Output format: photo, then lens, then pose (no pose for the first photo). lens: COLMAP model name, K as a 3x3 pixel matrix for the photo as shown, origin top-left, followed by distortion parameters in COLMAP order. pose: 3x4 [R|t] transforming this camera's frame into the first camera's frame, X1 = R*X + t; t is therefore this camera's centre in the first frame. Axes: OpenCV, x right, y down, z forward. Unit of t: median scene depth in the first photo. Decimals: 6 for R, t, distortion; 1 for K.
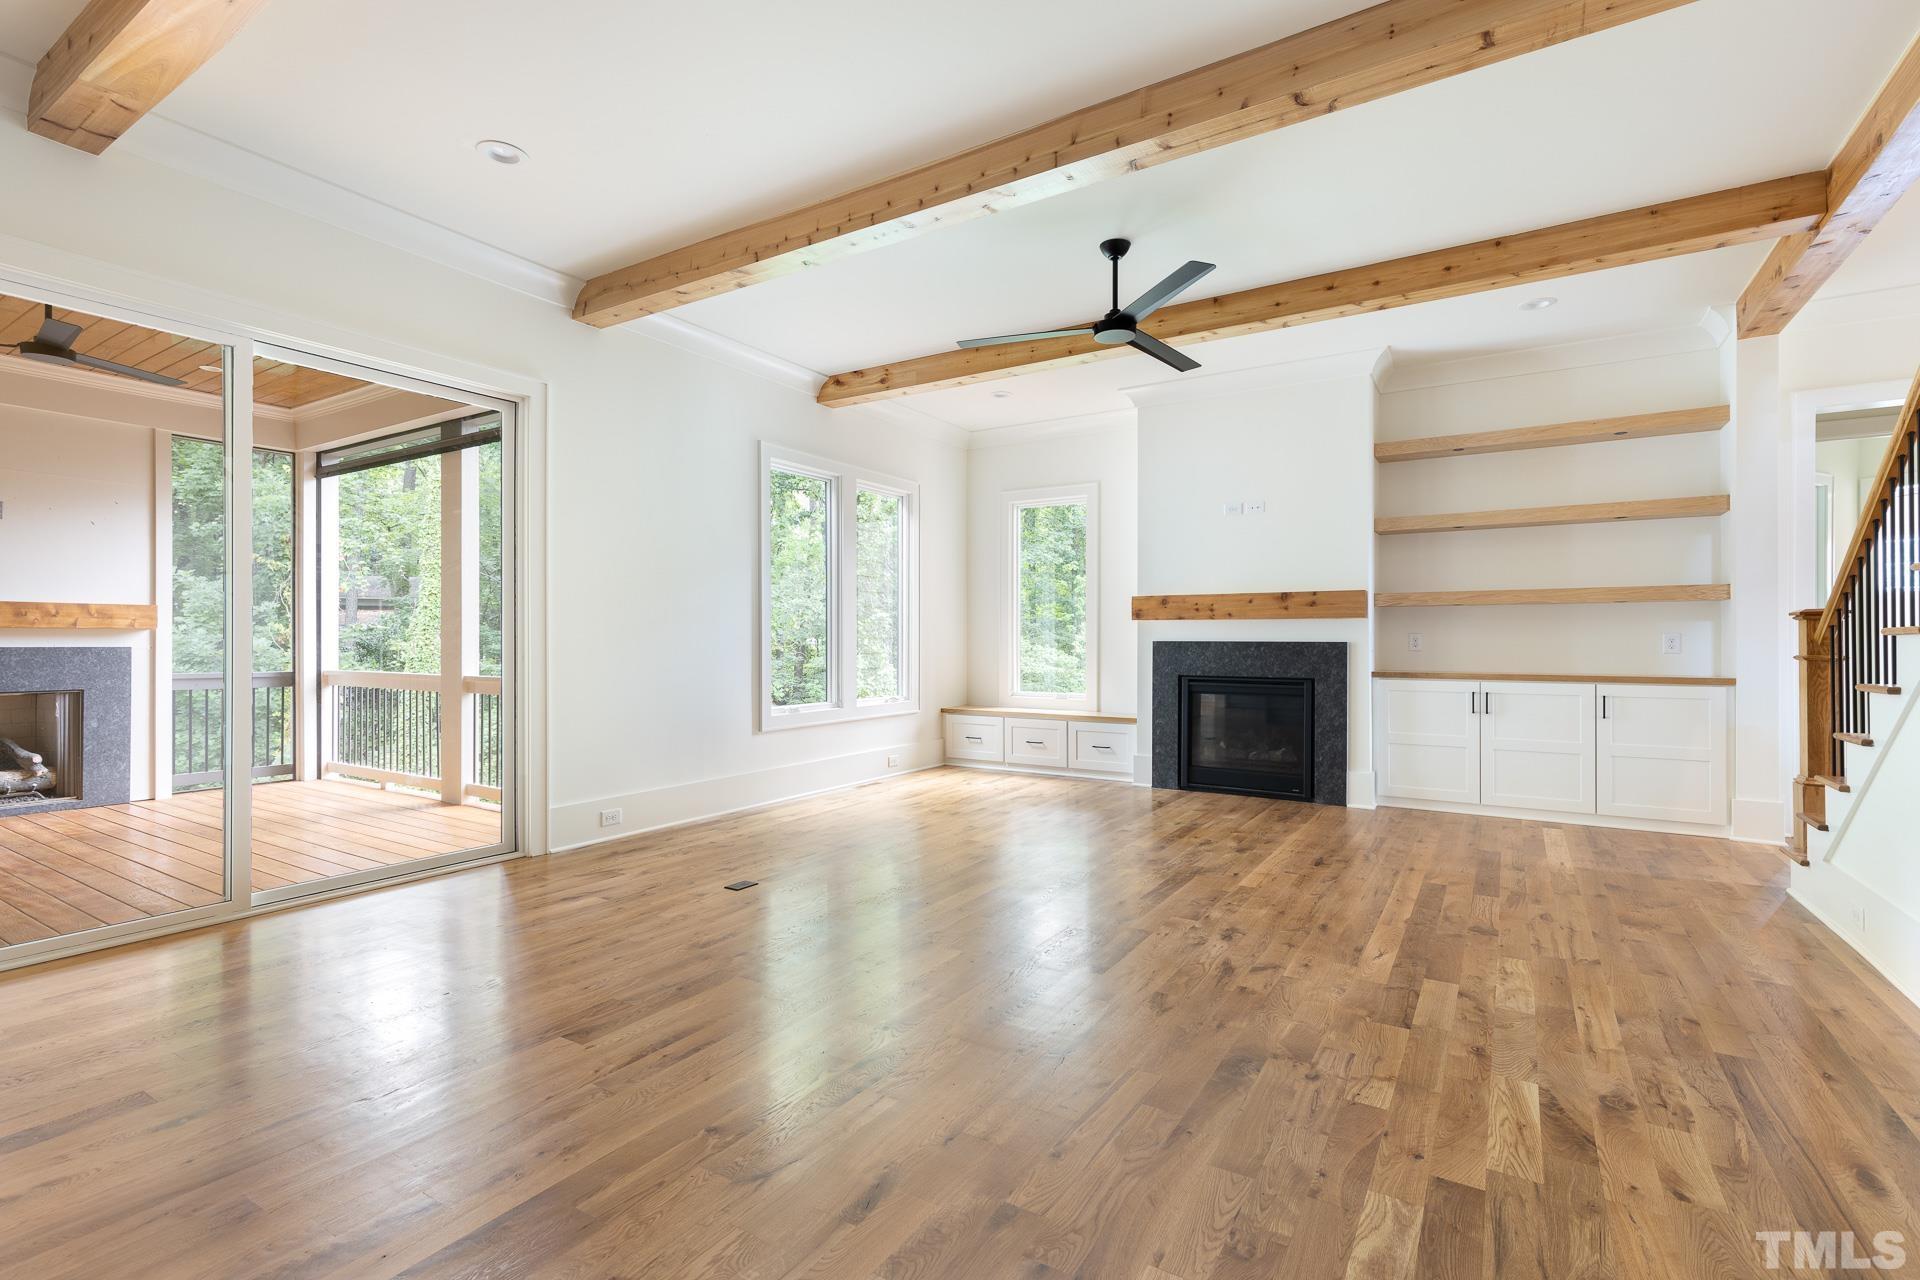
lens RADIAL K [[873.2, 0, 965.2], [0, 873.2, 637.4], [0, 0, 1]] dist [0.008933, -0.000187]
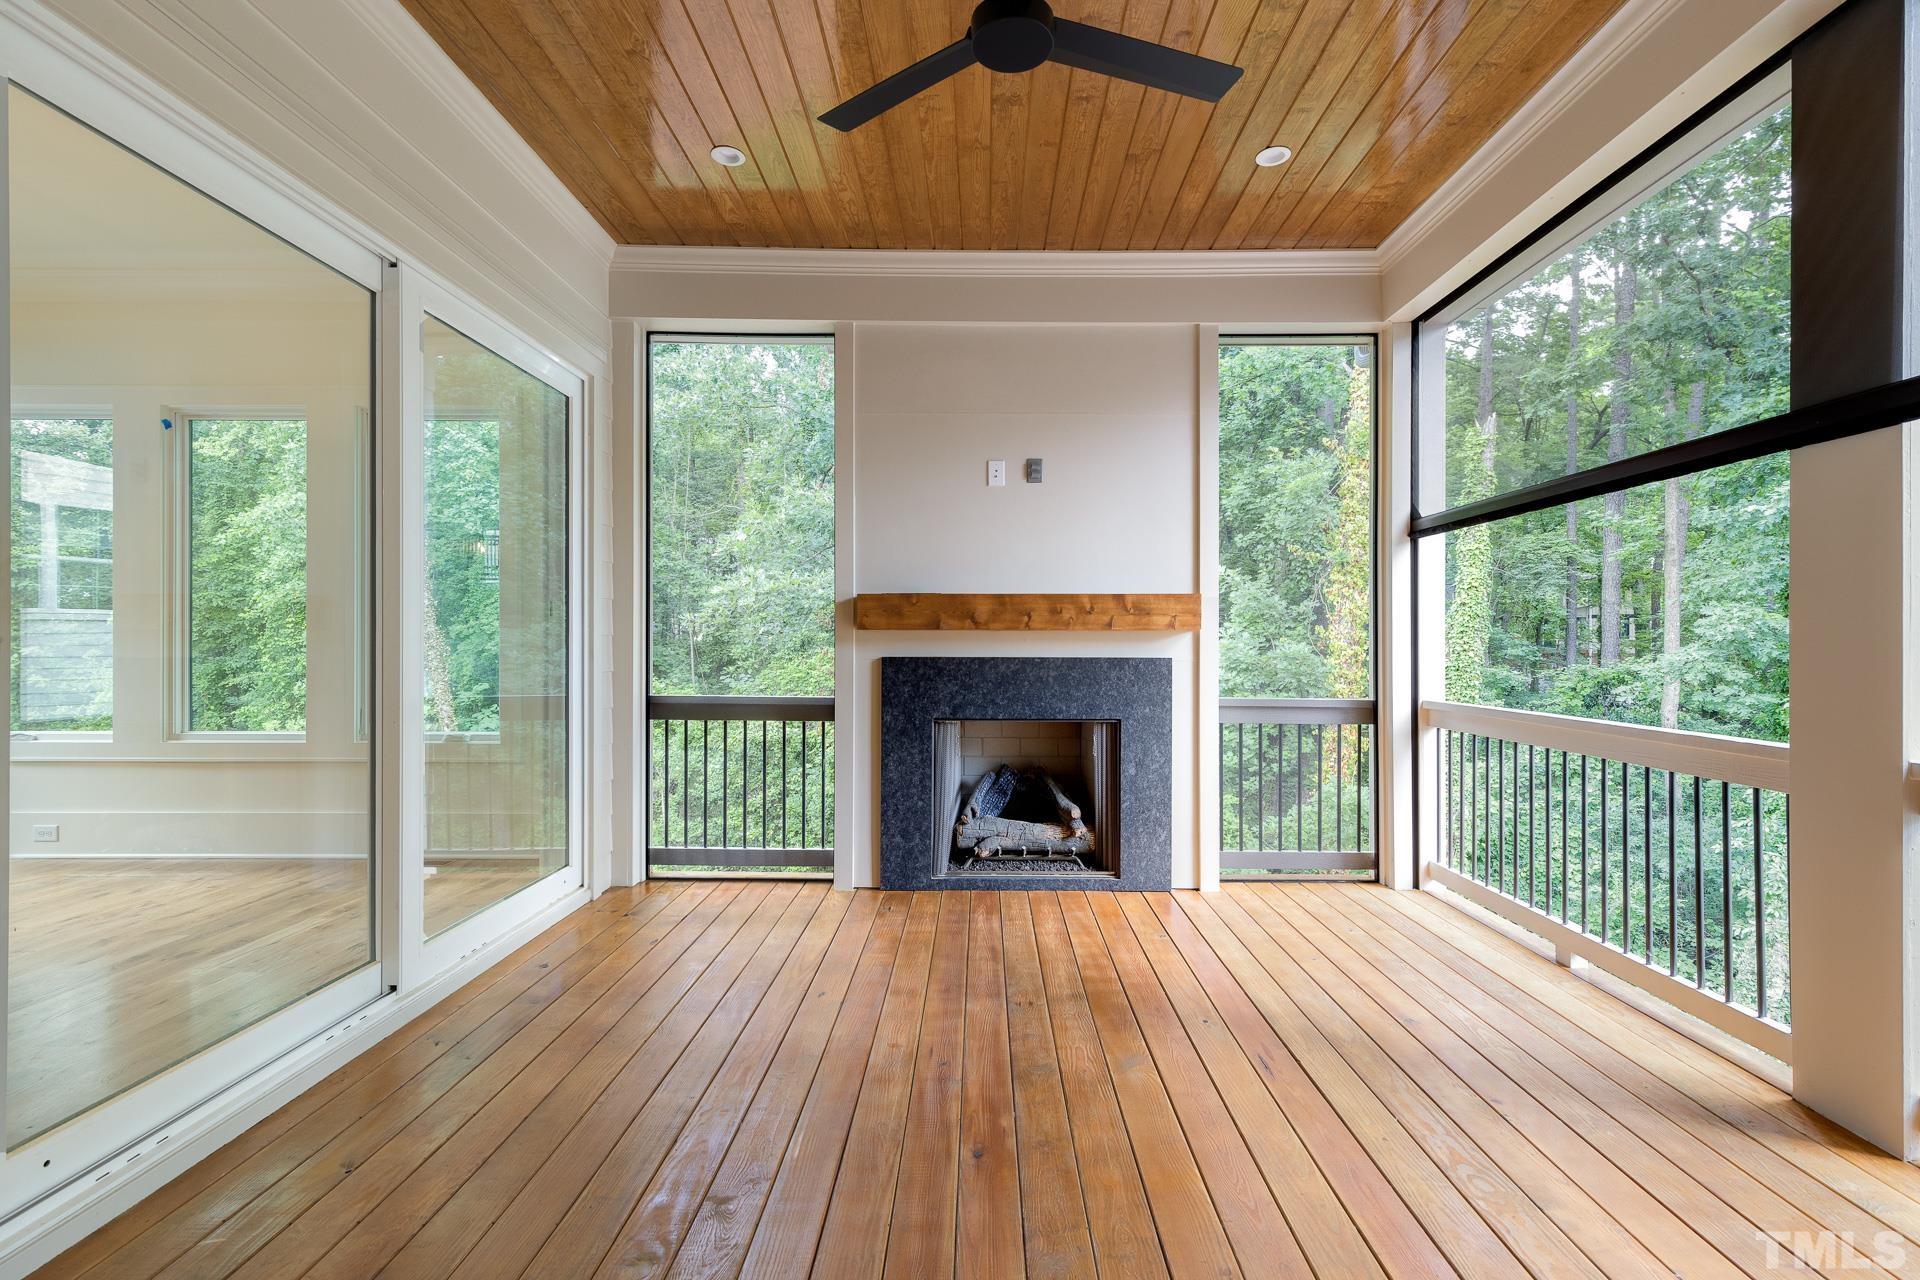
lens RADIAL K [[873.2, 0, 964.1], [0, 873.2, 641.9], [0, 0, 1]] dist [0.008933, -0.000187]
pose [[0.520490, -0.002925, -0.853863, -0.465512], [0.003882, 0.999992, -0.001059, -0.000868], [0.853859, -0.002763, 0.520498, 0.522721]]
